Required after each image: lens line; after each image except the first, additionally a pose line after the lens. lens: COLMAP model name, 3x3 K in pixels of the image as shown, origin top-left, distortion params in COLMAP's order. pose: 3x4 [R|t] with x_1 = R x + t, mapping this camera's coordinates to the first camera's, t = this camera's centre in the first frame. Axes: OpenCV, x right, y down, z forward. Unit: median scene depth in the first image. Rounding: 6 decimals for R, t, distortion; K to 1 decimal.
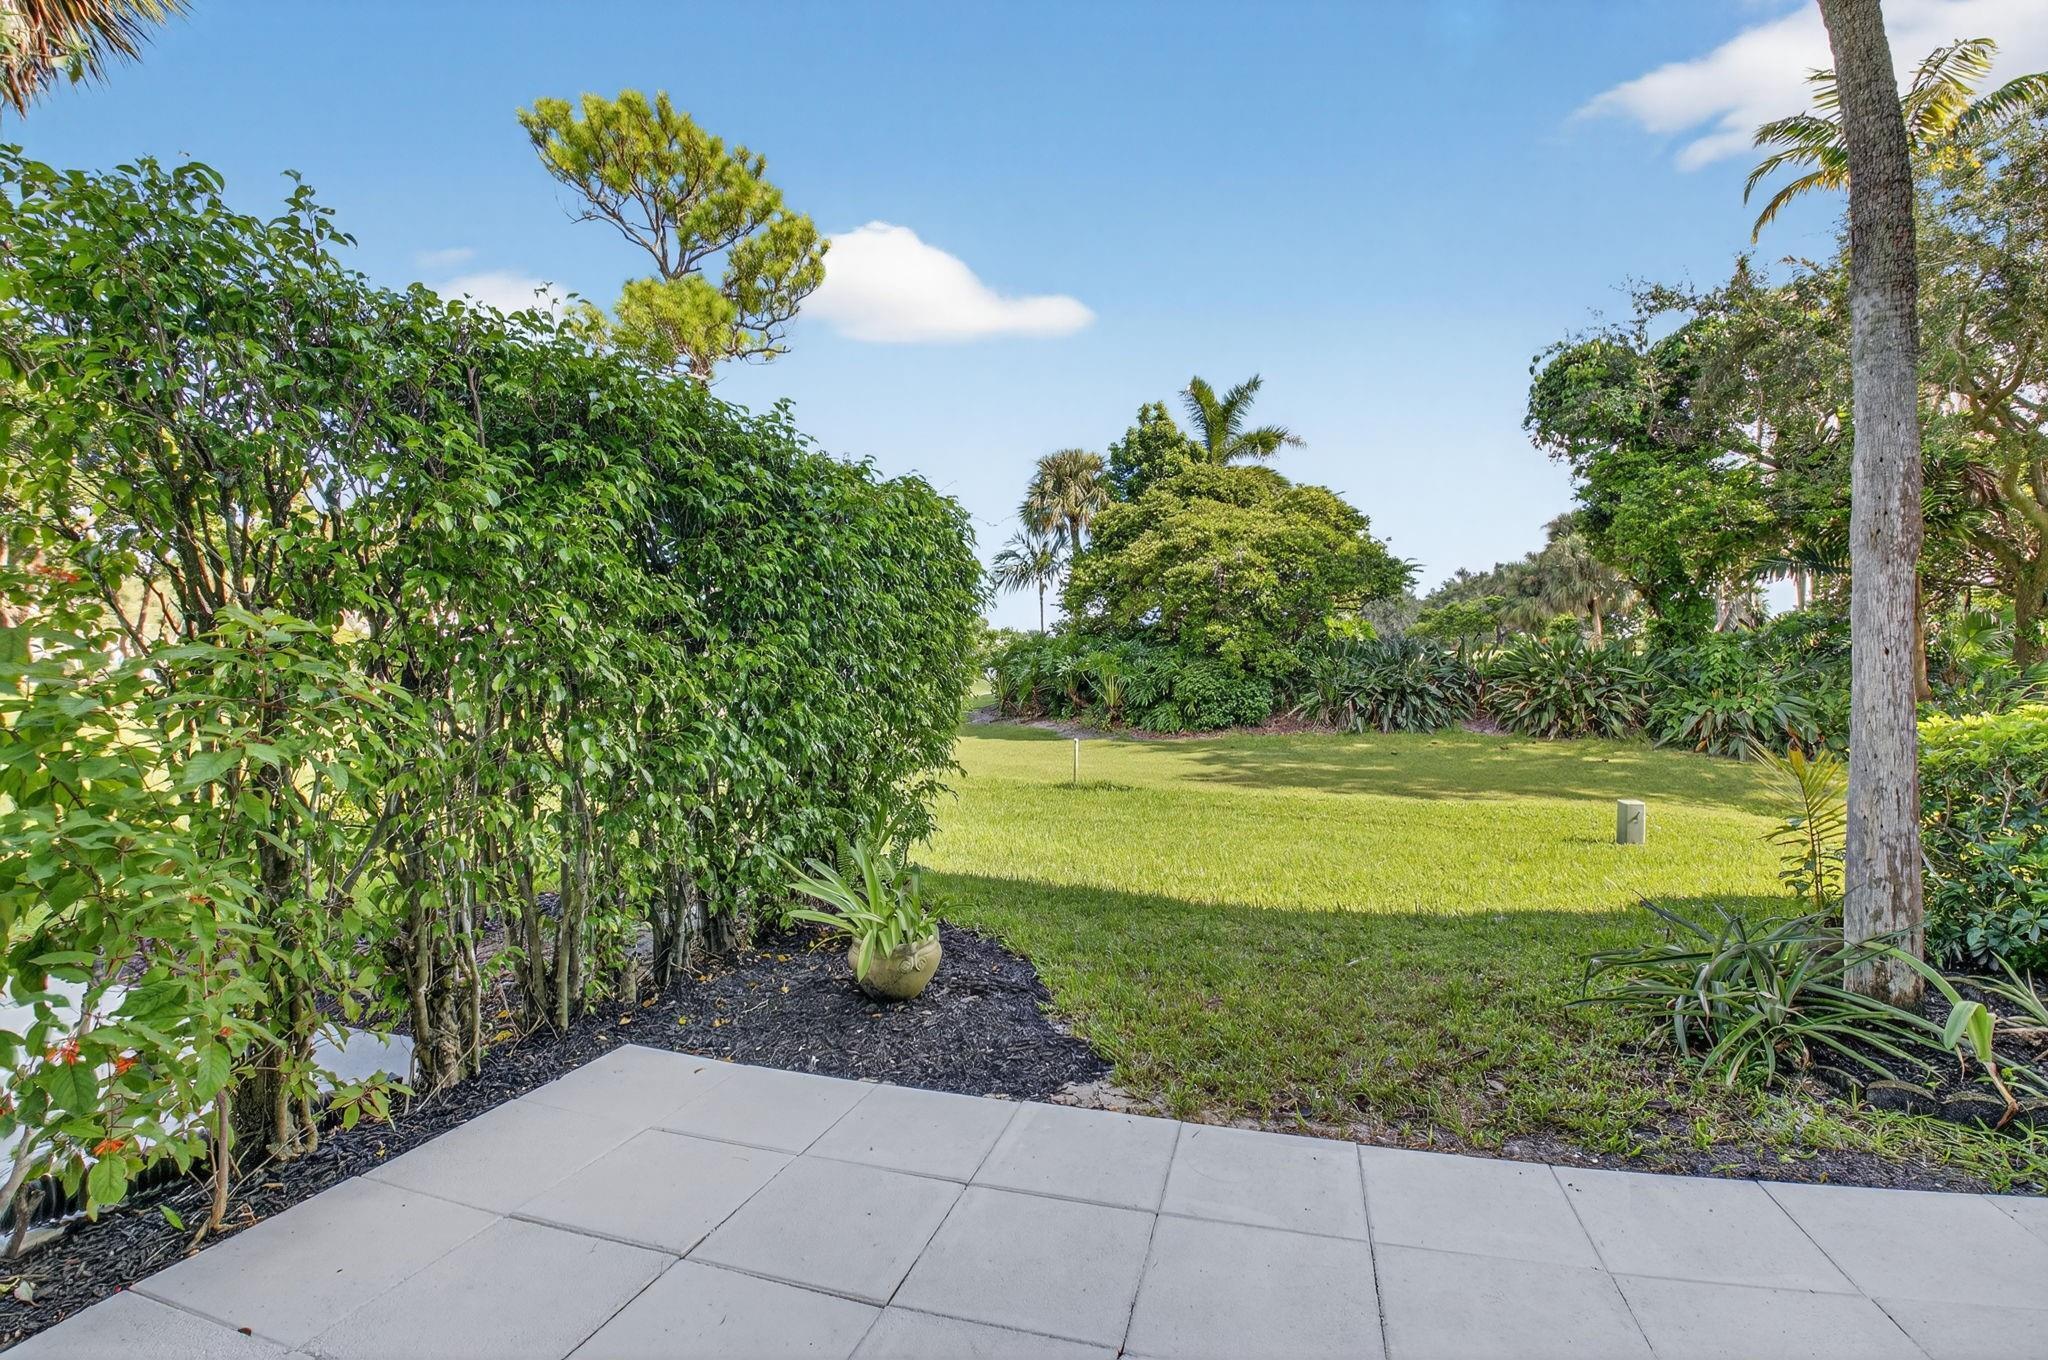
lens RADIAL K [[903.4, 0, 1030.8], [0, 903.4, 677.2], [0, 0, 1]] dist [0.013302, -0.029523]
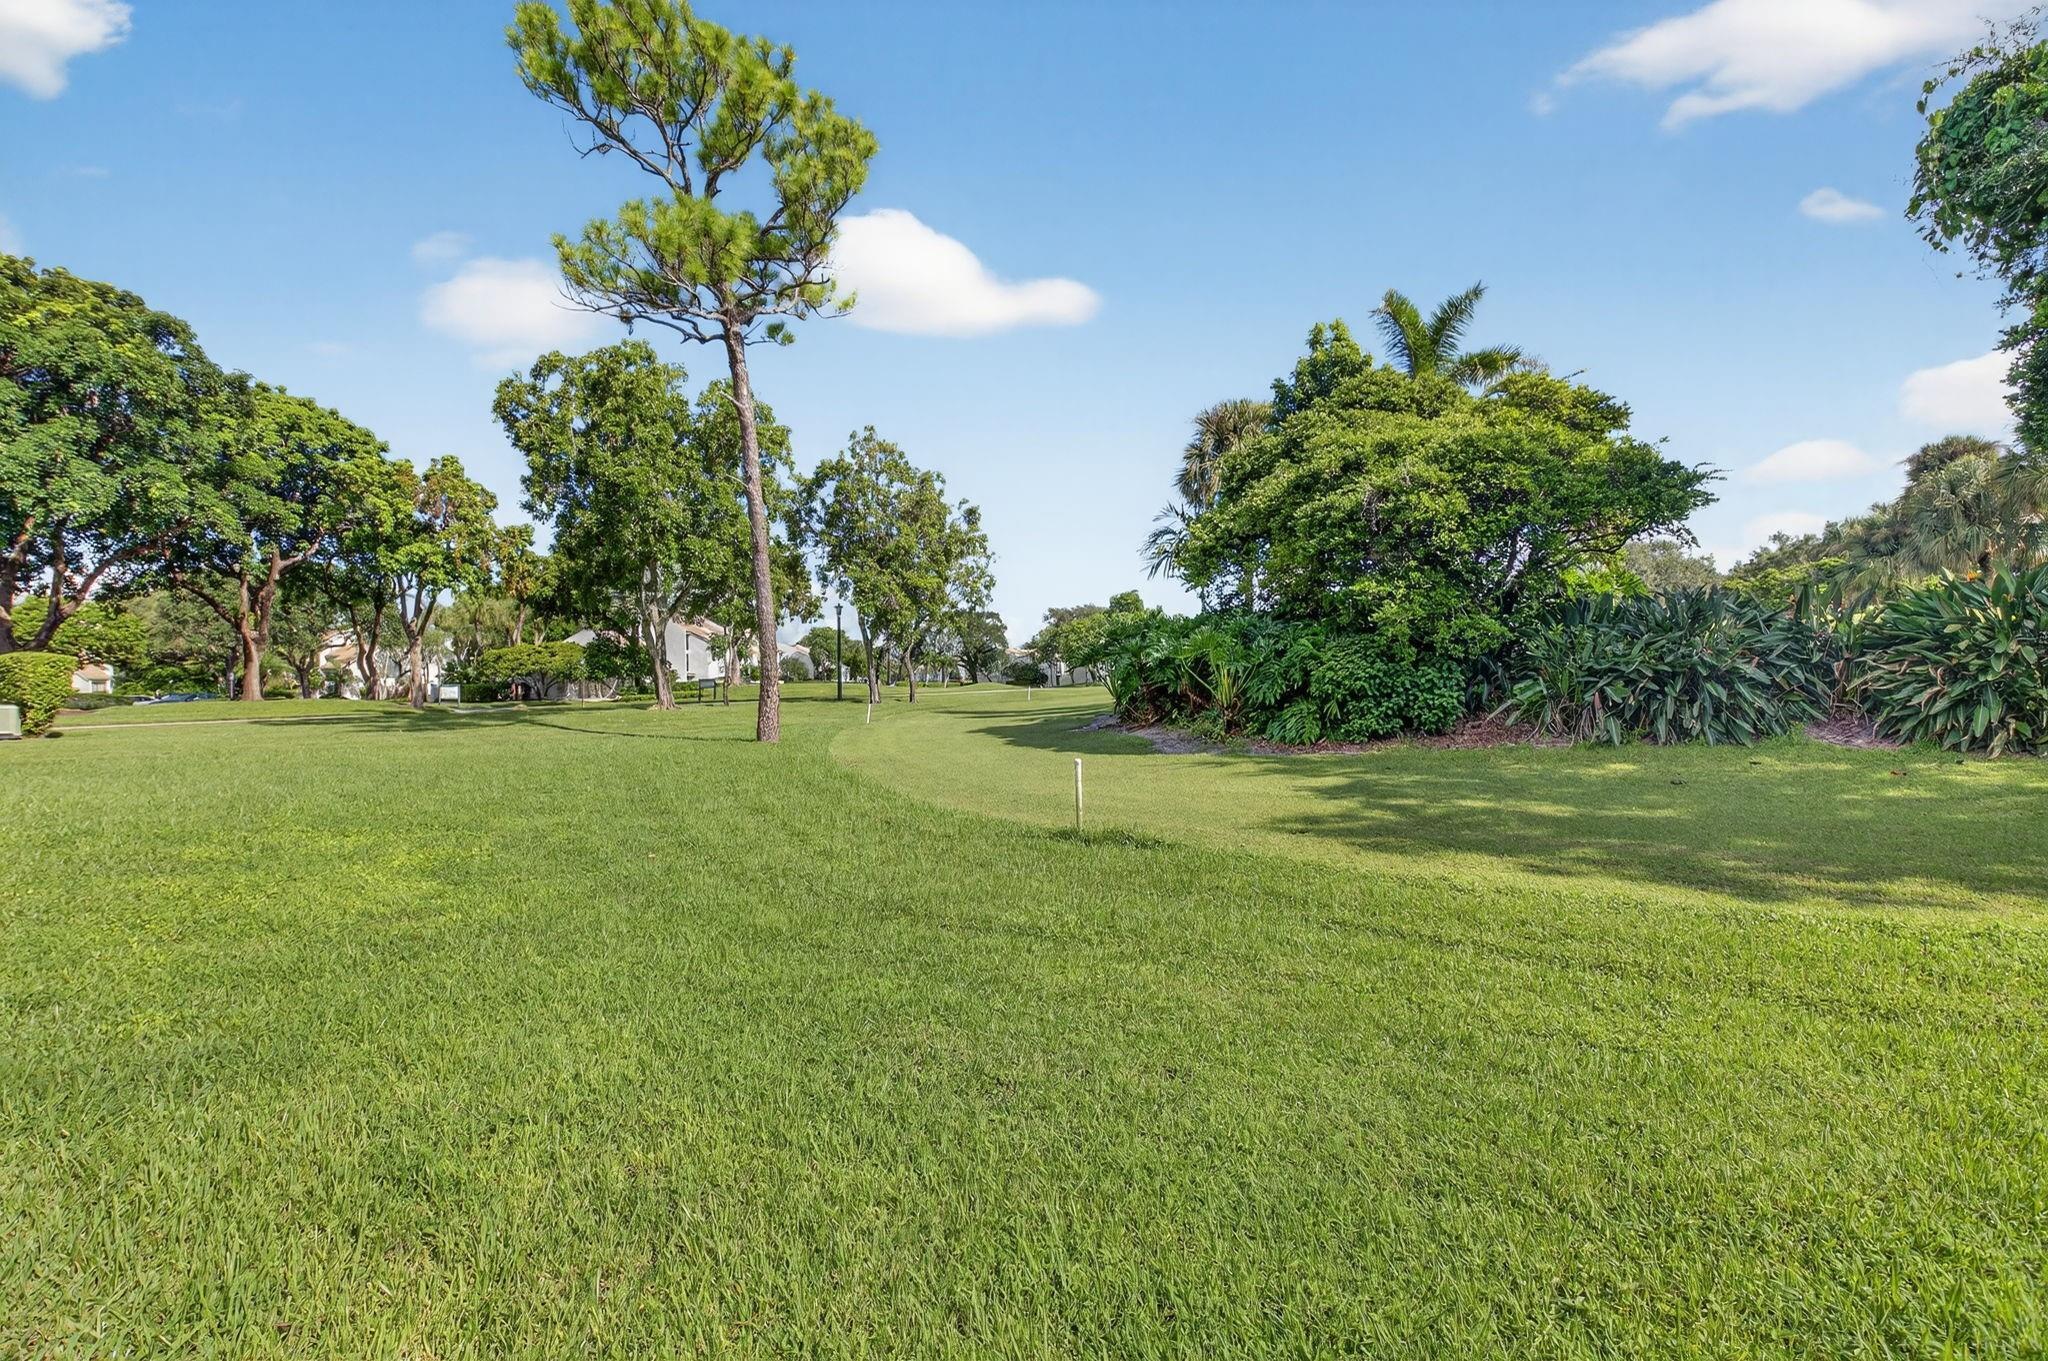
lens RADIAL K [[887.2, 0, 1029.2], [0, 887.2, 688.6], [0, 0, 1]] dist [-0.015287, -0.010907]
pose [[0.965408, -0.017748, -0.260138, 0.131034], [0.019136, 0.999813, 0.002805, 0.013894], [0.260040, -0.007686, 0.965567, 0.309995]]
